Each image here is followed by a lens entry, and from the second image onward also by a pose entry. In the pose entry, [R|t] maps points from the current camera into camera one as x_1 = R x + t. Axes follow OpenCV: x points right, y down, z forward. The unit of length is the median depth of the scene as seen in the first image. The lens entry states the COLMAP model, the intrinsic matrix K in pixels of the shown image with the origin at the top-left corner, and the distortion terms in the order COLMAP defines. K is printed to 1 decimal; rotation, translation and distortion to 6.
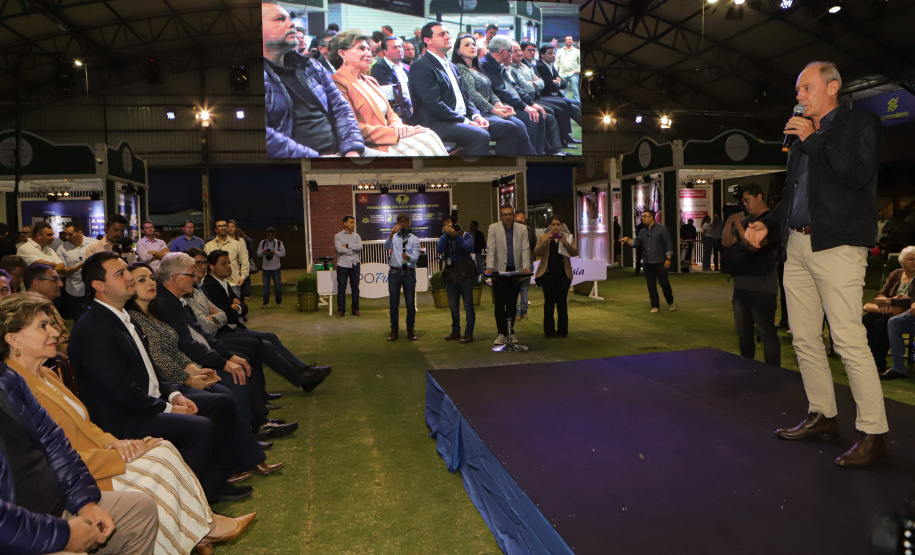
lens RADIAL K [[725.8, 0, 503.1], [0, 725.8, 277.4], [0, 0, 1]] dist [-0.030876, 0.010729]
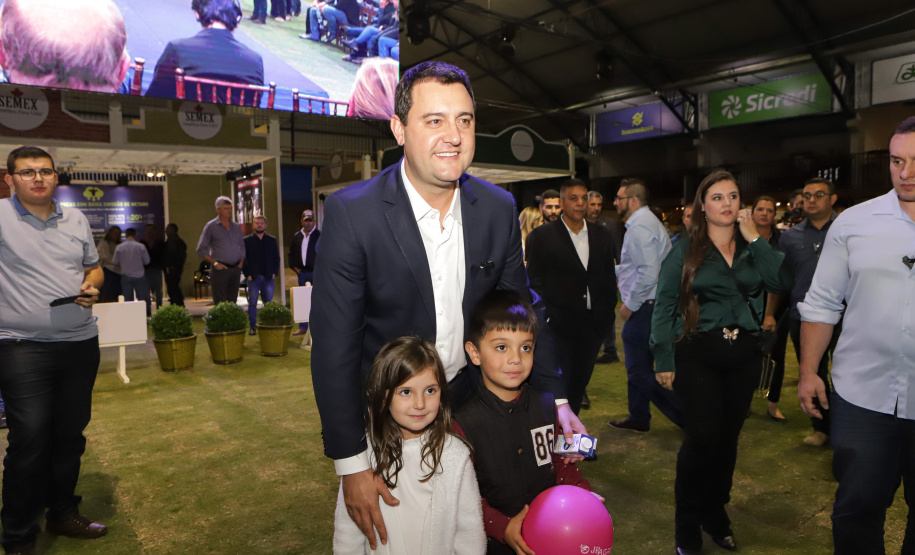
lens RADIAL K [[623.5, 0, 457.5], [0, 623.5, 277.5], [0, 0, 1]] dist [-0.114853, 0.072936]
pose [[0.920185, -0.016454, 0.391138, -0.043815], [0.019703, 0.999797, -0.004292, -0.017301], [-0.390988, 0.011656, 0.920322, 0.325515]]
